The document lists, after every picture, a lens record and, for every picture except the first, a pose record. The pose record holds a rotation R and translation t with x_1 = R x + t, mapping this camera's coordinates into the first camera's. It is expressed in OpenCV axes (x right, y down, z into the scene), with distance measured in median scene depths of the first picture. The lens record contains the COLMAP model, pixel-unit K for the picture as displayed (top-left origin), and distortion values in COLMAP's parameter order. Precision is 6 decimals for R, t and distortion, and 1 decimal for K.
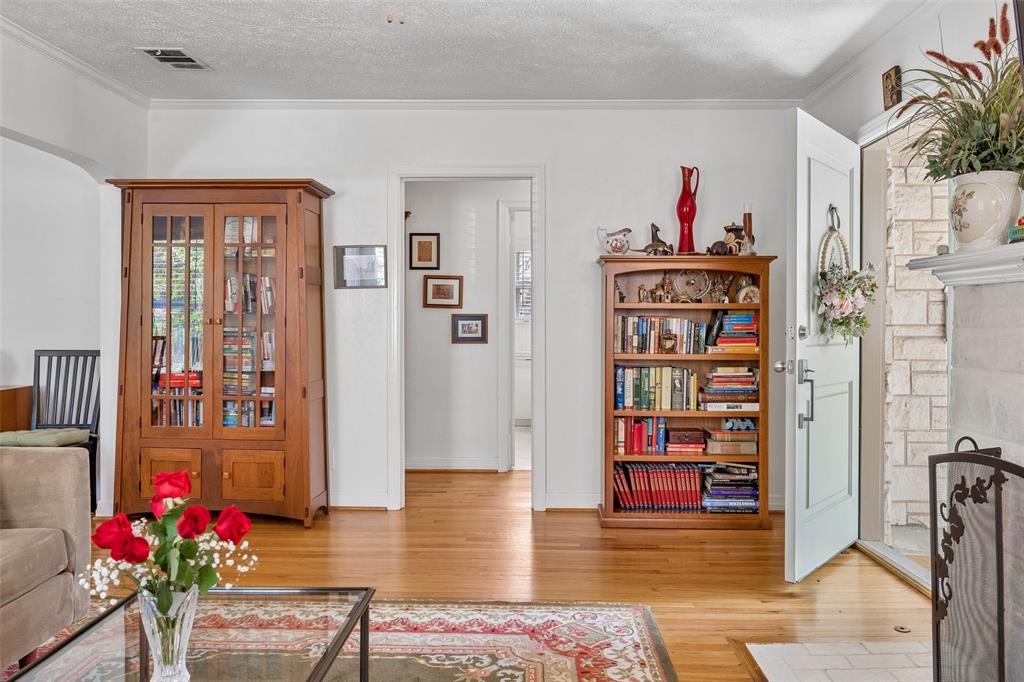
lens RADIAL K [[729.8, 0, 512.0], [0, 729.8, 321.0], [0, 0, 1]] dist [-0.005672, -0.001860]
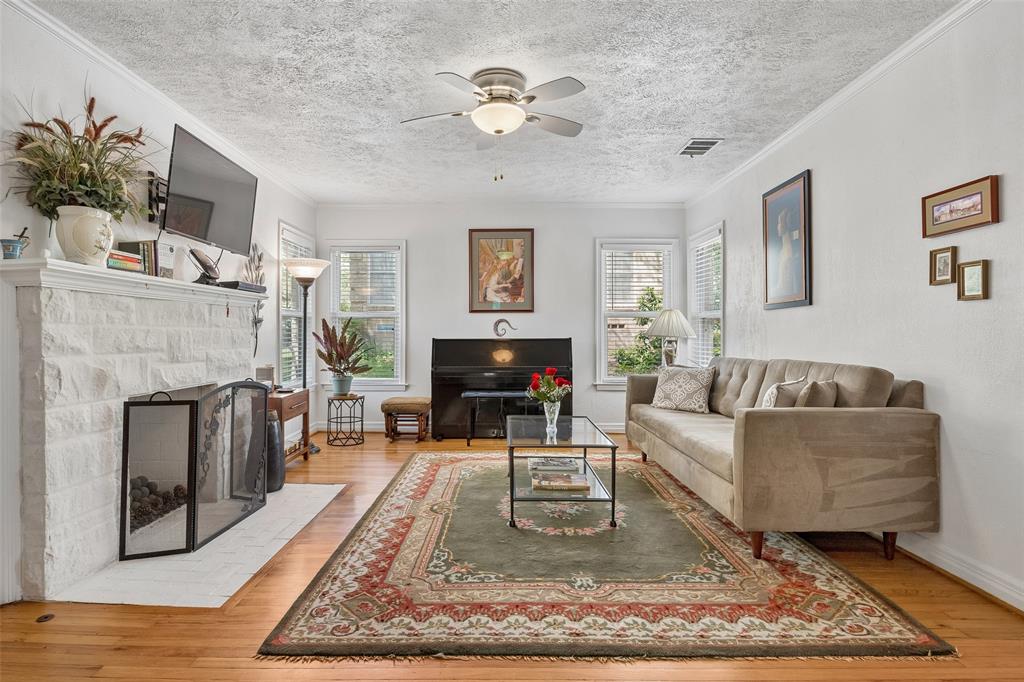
lens RADIAL K [[528.5, 0, 492.7], [0, 528.5, 332.6], [0, 0, 1]] dist [-0.012033, 0.000274]
pose [[-0.999979, -0.000689, -0.006469, -0.087765], [-0.000613, 0.999930, -0.011798, 0.030732], [0.006476, -0.011794, -0.999909, 1.709895]]
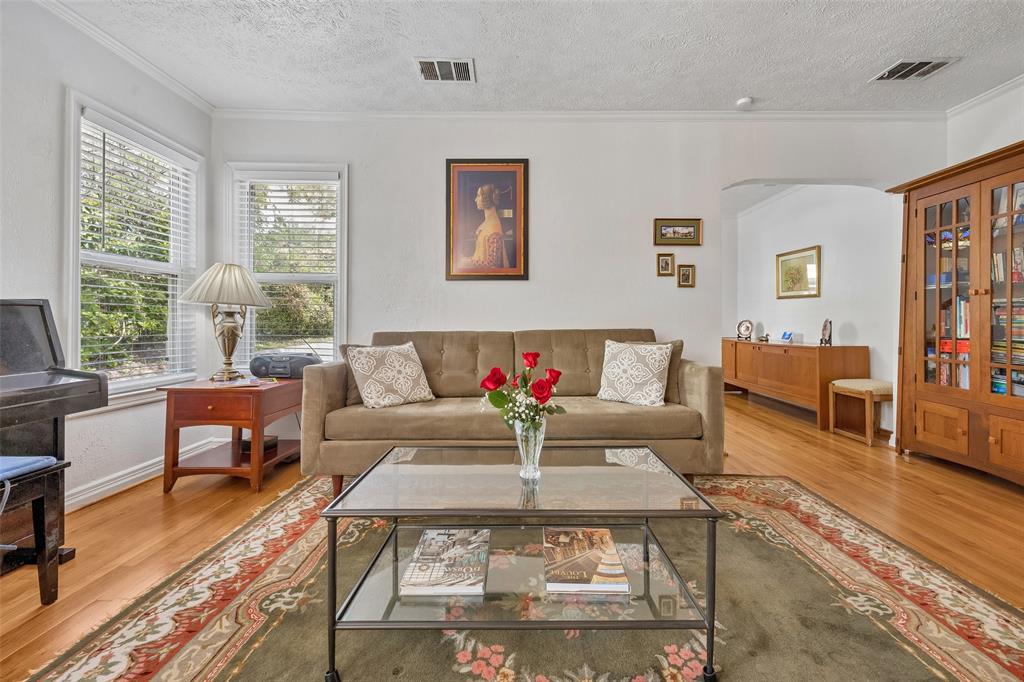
lens RADIAL K [[419.2, 0, 527.7], [0, 419.2, 323.7], [0, 0, 1]] dist [-0.000708, -0.000104]
pose [[0.038823, 0.004539, -0.999236, 0.258616], [0.004532, 0.999979, 0.004718, 0.059634], [0.999236, -0.004712, 0.038802, 0.467289]]
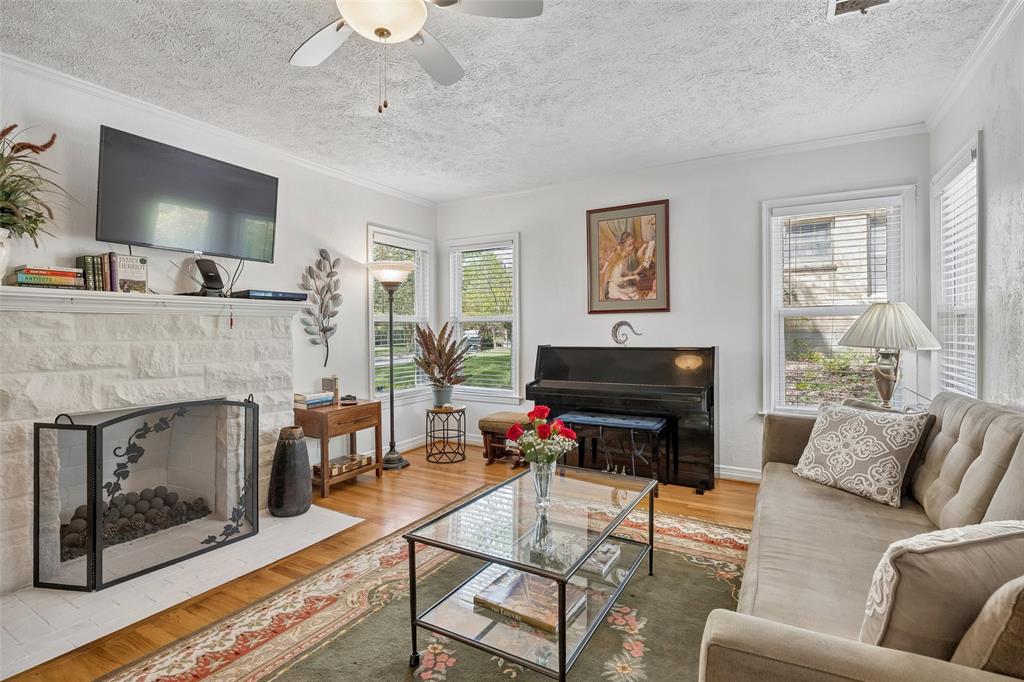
lens RADIAL K [[485.2, 0, 516.4], [0, 485.2, 334.4], [0, 0, 1]] dist [-0.000117, -0.006966]
pose [[-0.878215, 0.000172, 0.478266, -0.533334], [0.000626, 0.999999, 0.000789, -0.006436], [-0.478266, 0.000992, -0.878215, 1.124665]]
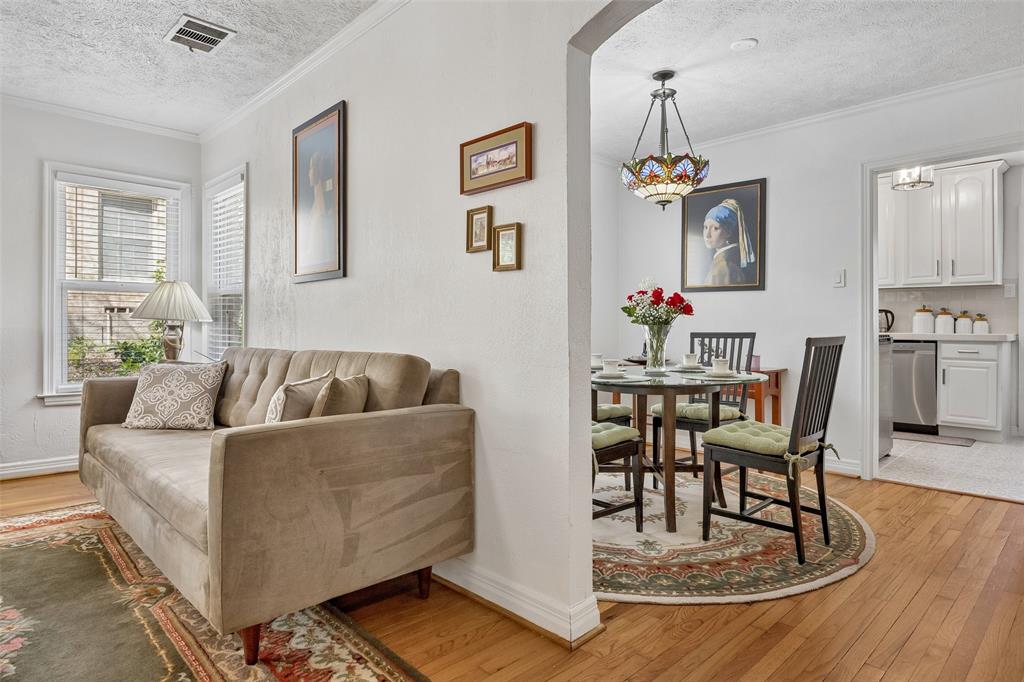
lens RADIAL K [[588.5, 0, 511.9], [0, 588.5, 329.5], [0, 0, 1]] dist [-0.009139, -0.000285]
pose [[-0.705612, -0.002358, -0.708594, -0.295902], [-0.001101, 0.999997, -0.002232, 0.047658], [0.708597, -0.000795, -0.705613, 1.453726]]
